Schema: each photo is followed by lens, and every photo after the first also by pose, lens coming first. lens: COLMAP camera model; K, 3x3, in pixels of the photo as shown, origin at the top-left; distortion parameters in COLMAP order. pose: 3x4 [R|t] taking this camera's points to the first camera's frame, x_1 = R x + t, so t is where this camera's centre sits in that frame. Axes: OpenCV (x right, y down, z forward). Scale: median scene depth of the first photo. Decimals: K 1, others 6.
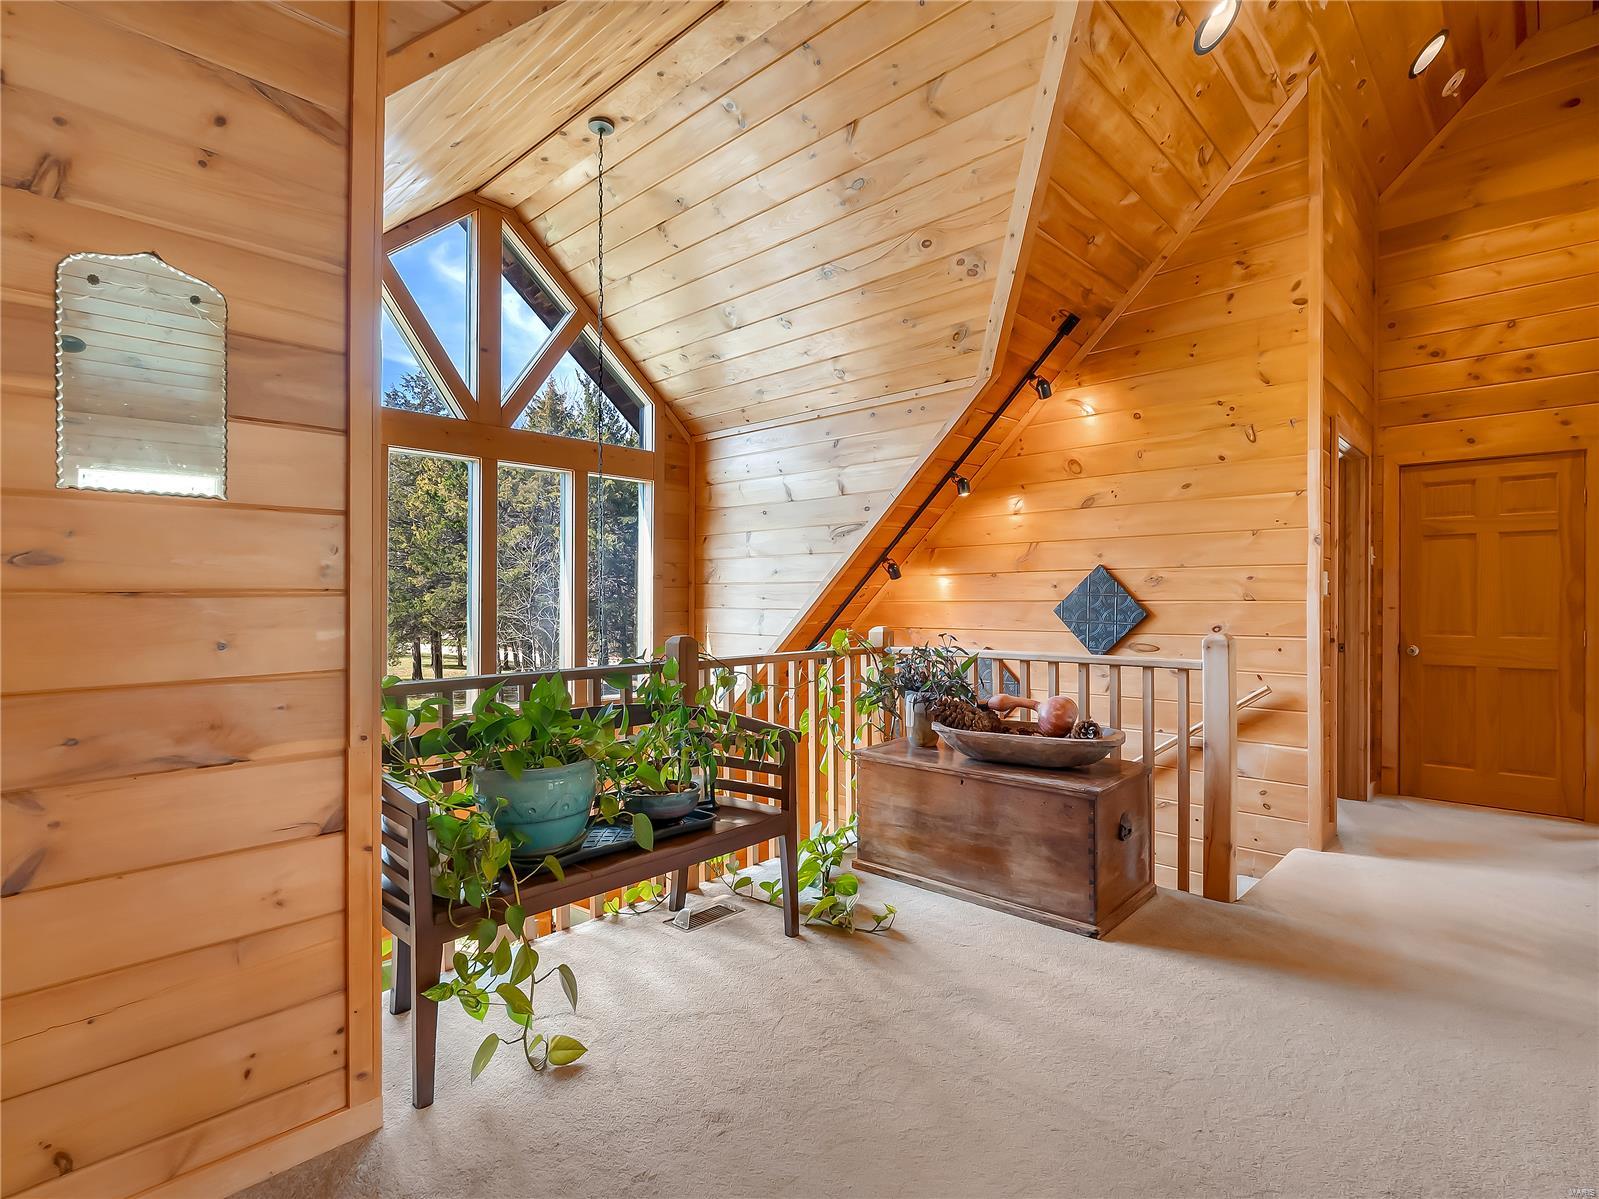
lens RADIAL K [[806.4, 0, 801.8], [0, 806.4, 597.0], [0, 0, 1]] dist [-0.001751, -0.001902]
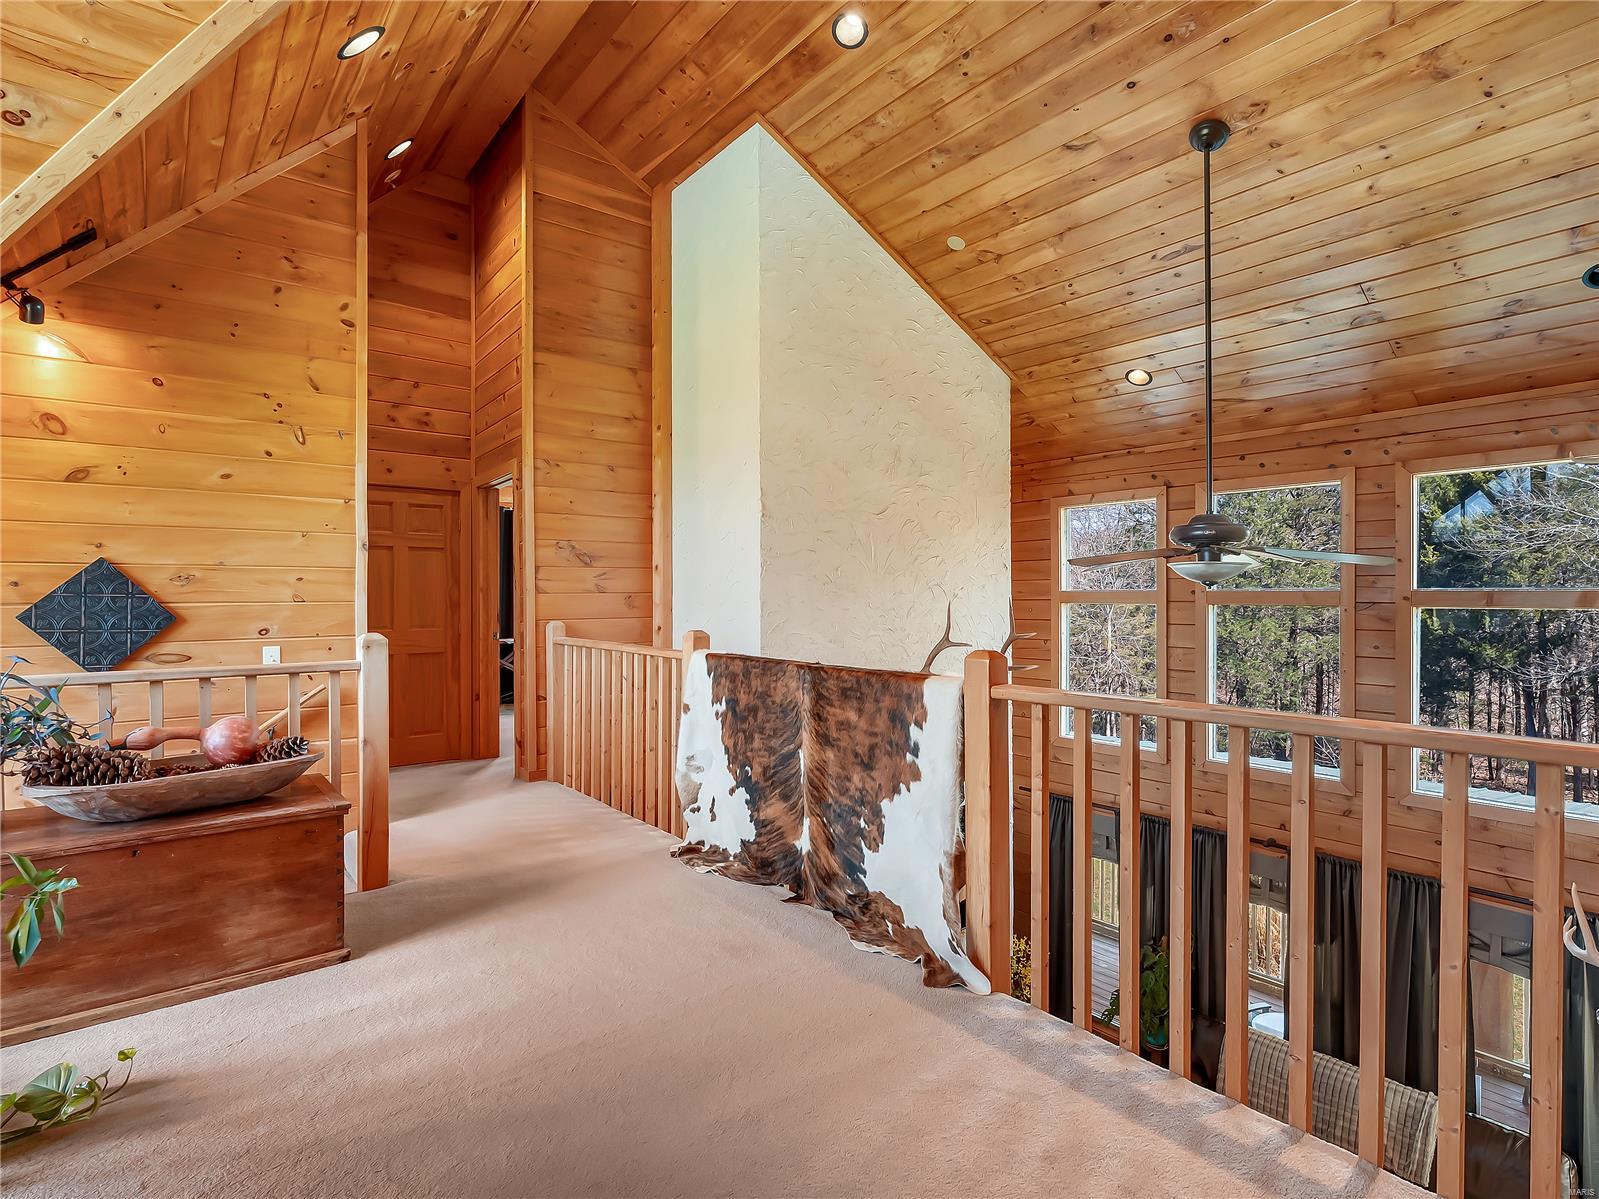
lens RADIAL K [[806.4, 0, 805.6], [0, 806.4, 598.0], [0, 0, 1]] dist [-0.001751, -0.001902]
pose [[0.135787, -0.001054, 0.990737, -0.350738], [0.000789, 0.999999, 0.000955, -0.000797], [-0.990738, 0.000652, 0.135788, 0.240862]]
